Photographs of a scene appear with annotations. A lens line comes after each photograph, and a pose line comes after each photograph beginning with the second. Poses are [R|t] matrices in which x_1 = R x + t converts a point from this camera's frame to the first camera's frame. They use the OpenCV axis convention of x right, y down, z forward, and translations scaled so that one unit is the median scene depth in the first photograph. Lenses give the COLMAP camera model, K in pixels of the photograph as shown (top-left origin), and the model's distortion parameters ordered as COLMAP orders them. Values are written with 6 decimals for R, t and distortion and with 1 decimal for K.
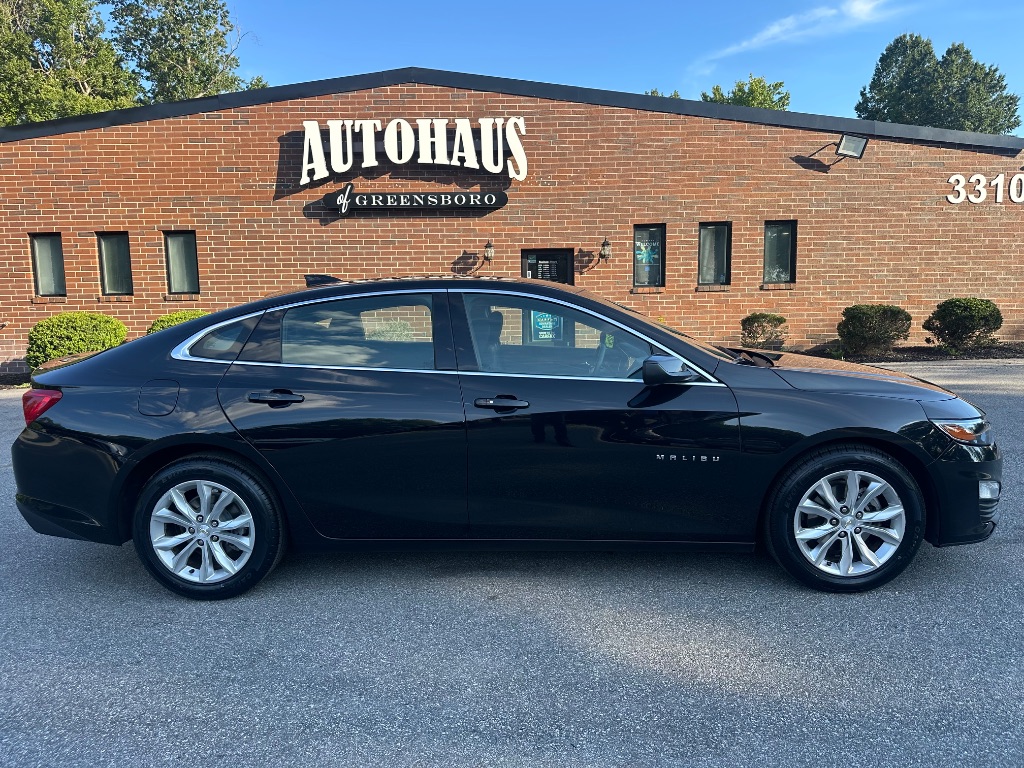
lens RADIAL K [[700.6, 0, 516.2], [0, 700.6, 405.4], [0, 0, 1]] dist [0.080067, -0.081511]
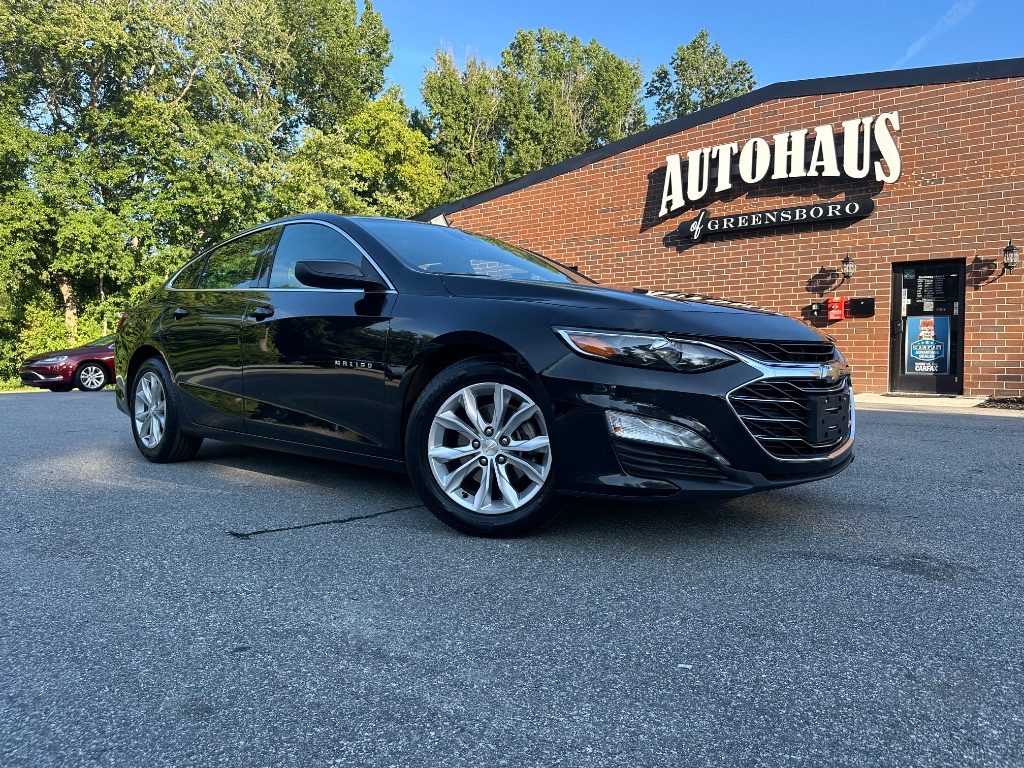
lens RADIAL K [[742.1, 0, 512.0], [0, 742.1, 384.0], [0, 0, 1]] dist [-0.003320, -0.007571]
pose [[0.768670, 0.039384, -0.638432, 0.230550], [-0.110910, 0.991191, -0.072390, 0.032928], [0.629957, 0.126453, 0.766266, 0.068729]]
